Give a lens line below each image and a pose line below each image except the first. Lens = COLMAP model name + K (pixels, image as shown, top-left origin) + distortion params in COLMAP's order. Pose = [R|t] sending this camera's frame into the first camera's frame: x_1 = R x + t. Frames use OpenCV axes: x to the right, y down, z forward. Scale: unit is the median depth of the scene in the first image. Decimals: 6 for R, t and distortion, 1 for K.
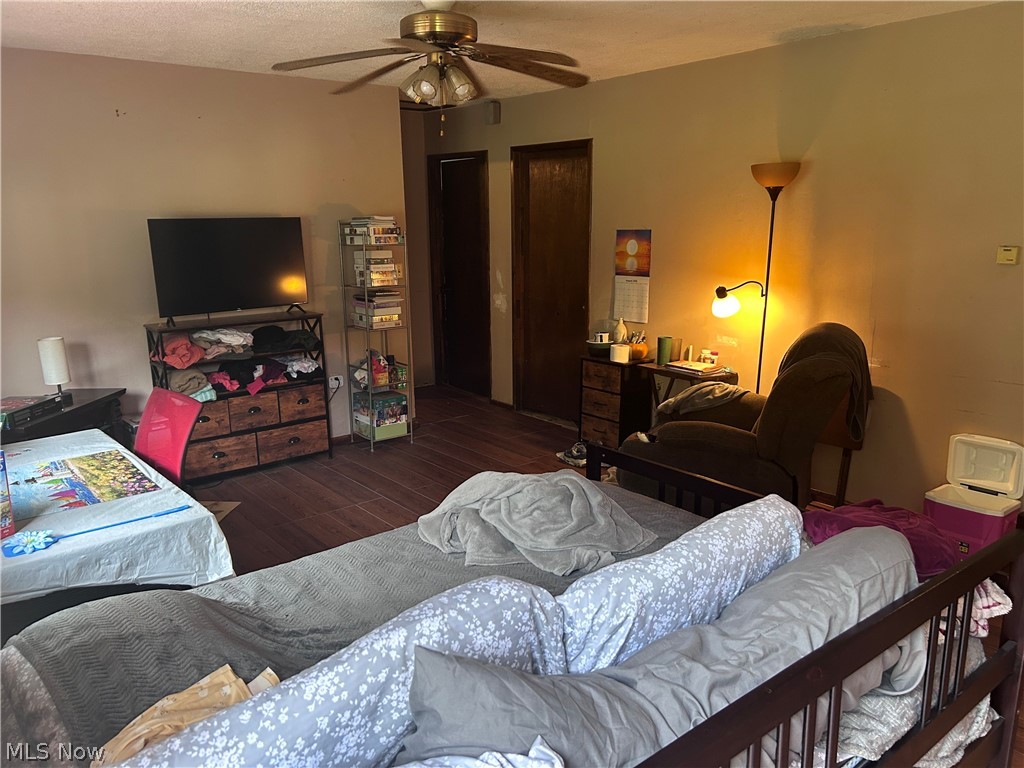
lens RADIAL K [[777.7, 0, 510.8], [0, 777.7, 390.8], [0, 0, 1]] dist [0.050325, -0.056179]
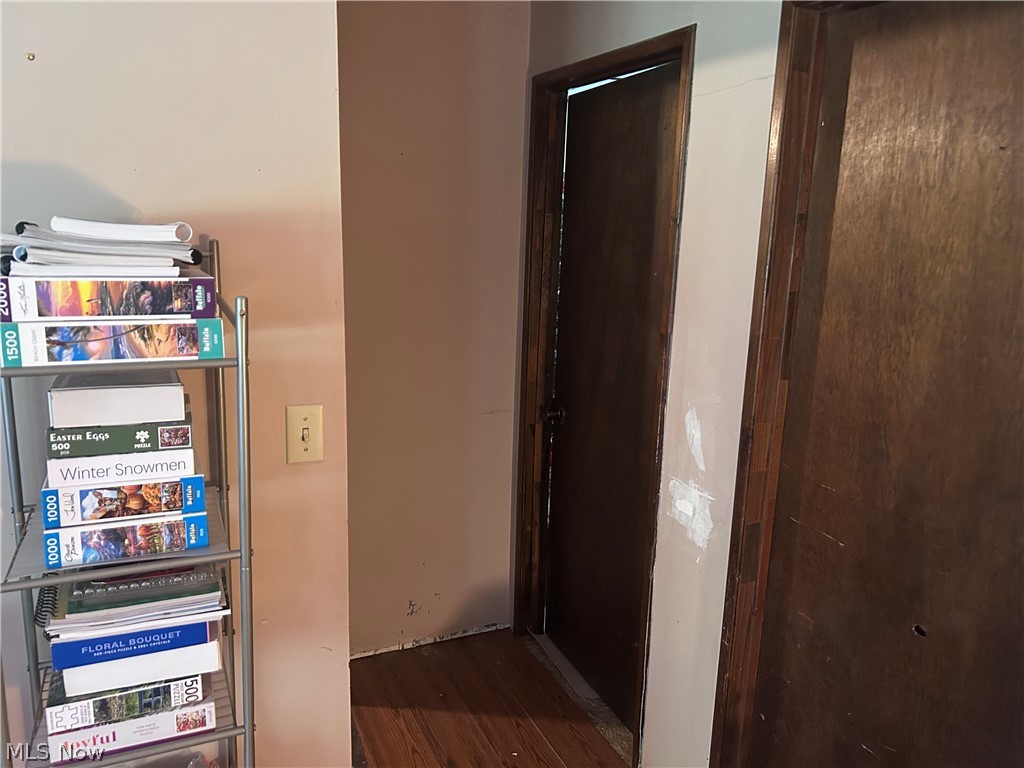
lens RADIAL K [[777.7, 0, 506.4], [0, 777.7, 388.2], [0, 0, 1]] dist [0.050325, -0.056179]
pose [[0.968753, 0.090470, -0.230940, -0.023495], [-0.095010, 0.995439, -0.008588, -0.208647], [0.229110, 0.030261, 0.972930, 0.916040]]
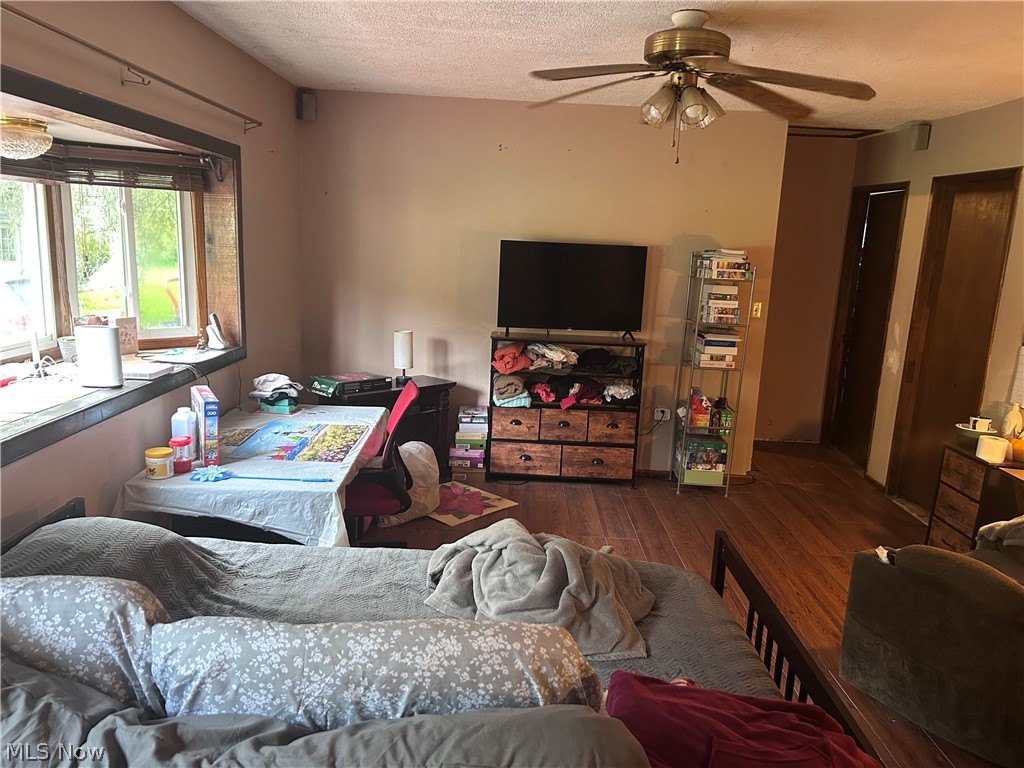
lens RADIAL K [[777.7, 0, 504.0], [0, 777.7, 389.9], [0, 0, 1]] dist [0.050325, -0.056179]
pose [[0.771447, 0.172213, -0.612545, 0.249988], [-0.196440, 0.980112, 0.028152, -0.035212], [0.605211, 0.098610, 0.789934, 0.122944]]
